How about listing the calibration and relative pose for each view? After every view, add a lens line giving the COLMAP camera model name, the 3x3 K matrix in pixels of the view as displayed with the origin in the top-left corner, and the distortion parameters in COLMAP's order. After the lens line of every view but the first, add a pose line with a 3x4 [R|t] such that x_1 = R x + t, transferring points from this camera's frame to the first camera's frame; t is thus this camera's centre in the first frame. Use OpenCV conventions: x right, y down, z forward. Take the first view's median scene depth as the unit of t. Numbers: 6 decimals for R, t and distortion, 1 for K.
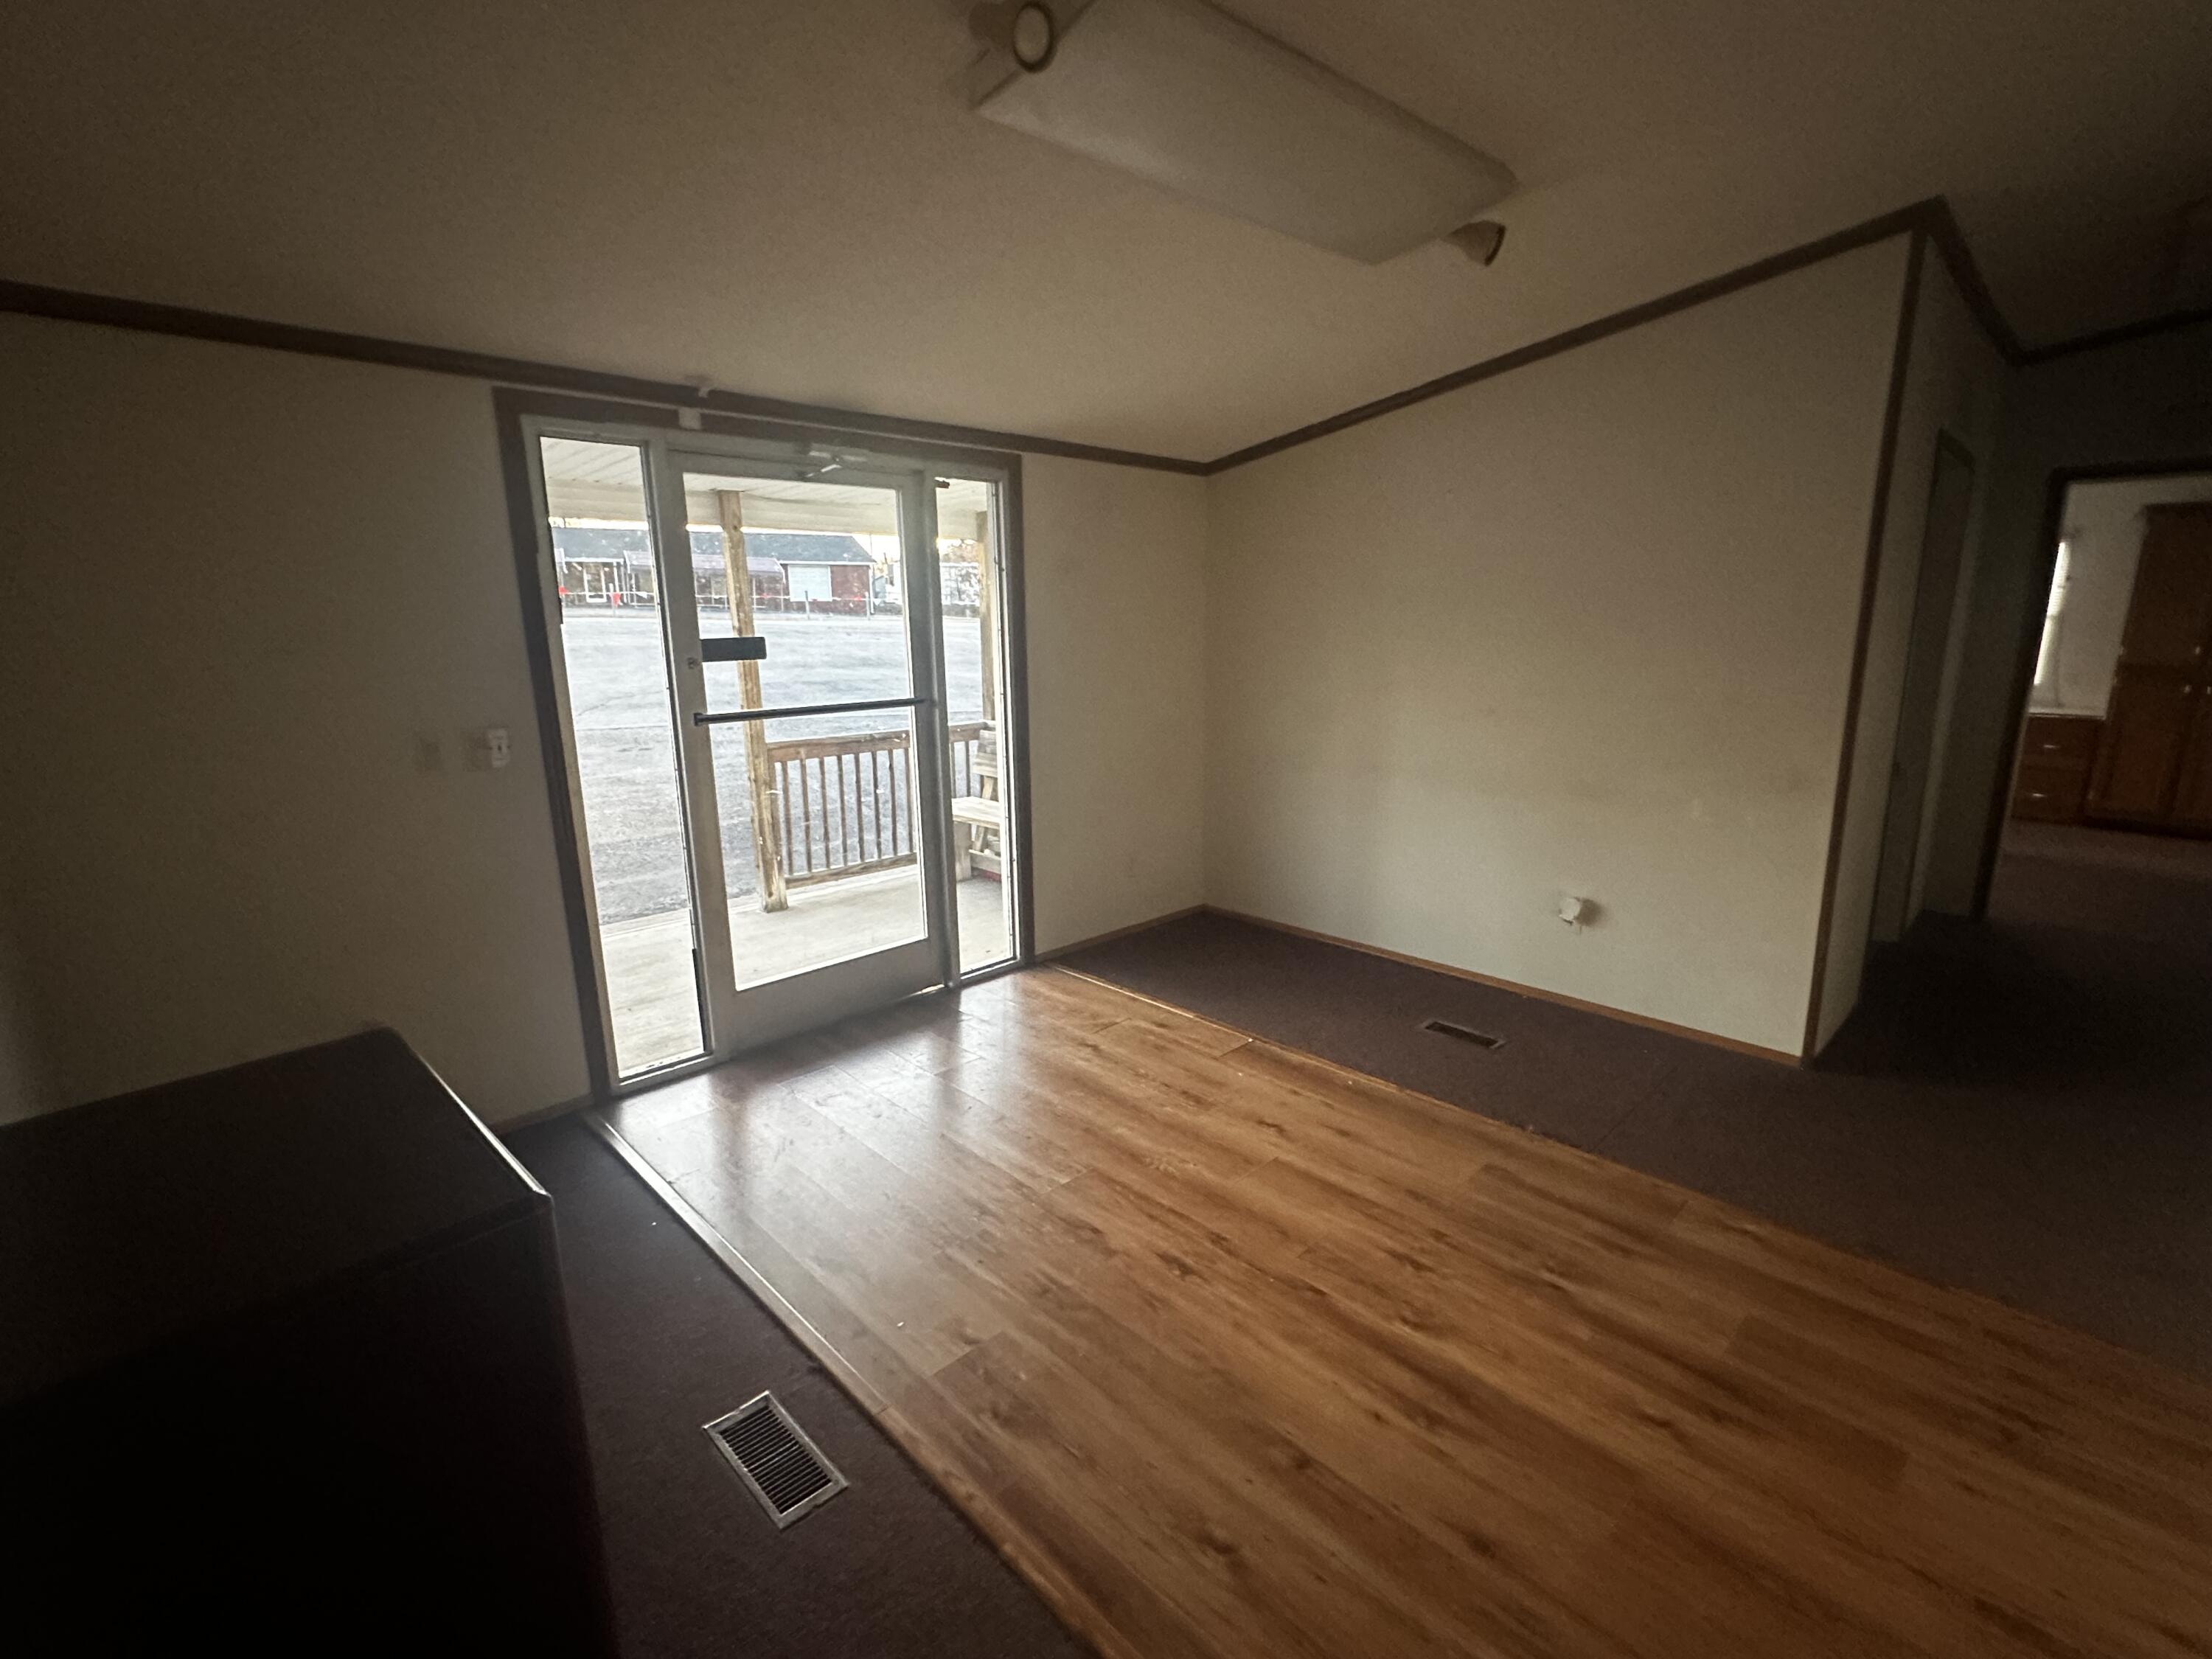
lens RADIAL K [[983.4, 0, 1121.9], [0, 983.4, 832.8], [0, 0, 1]] dist [-0.000745, -0.000124]
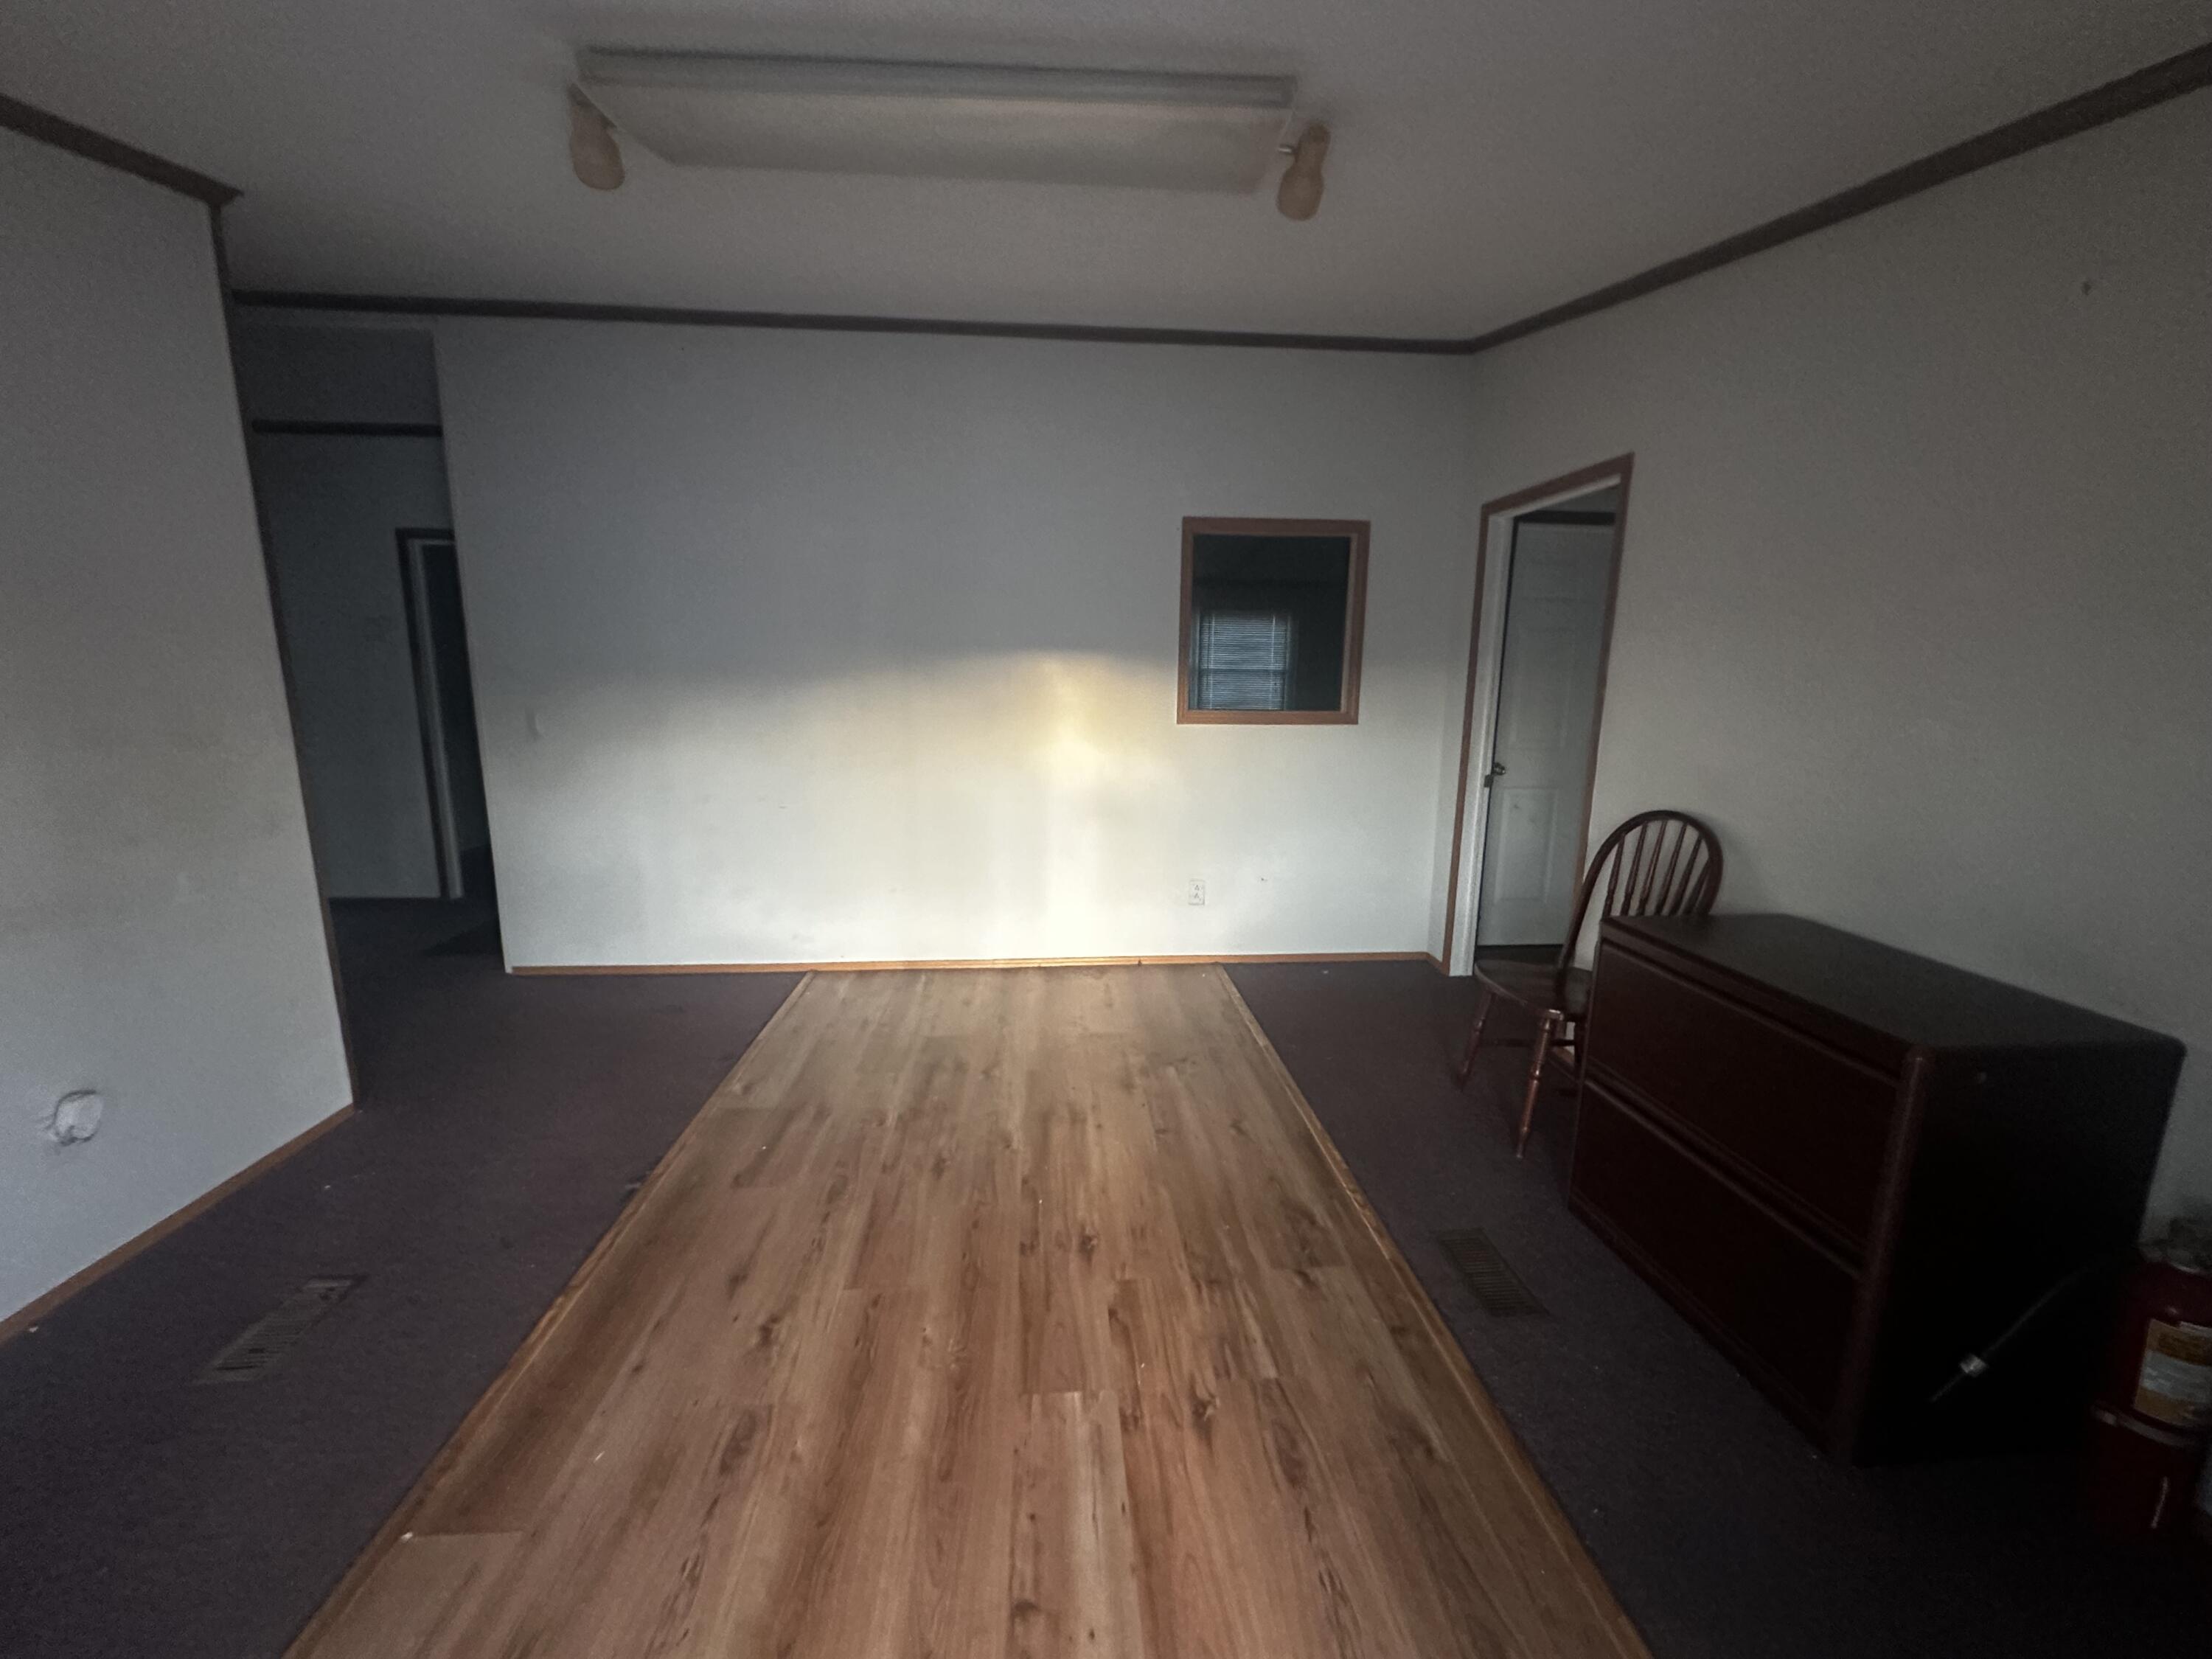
lens RADIAL K [[878.7, 0, 1107.3], [0, 878.7, 827.9], [0, 0, 1]] dist [-0.000025, -0.000707]
pose [[-0.750379, -0.124320, 0.649212, -0.437003], [0.137734, 0.931189, 0.337514, -0.242594], [-0.646499, 0.342682, -0.681621, 1.265401]]
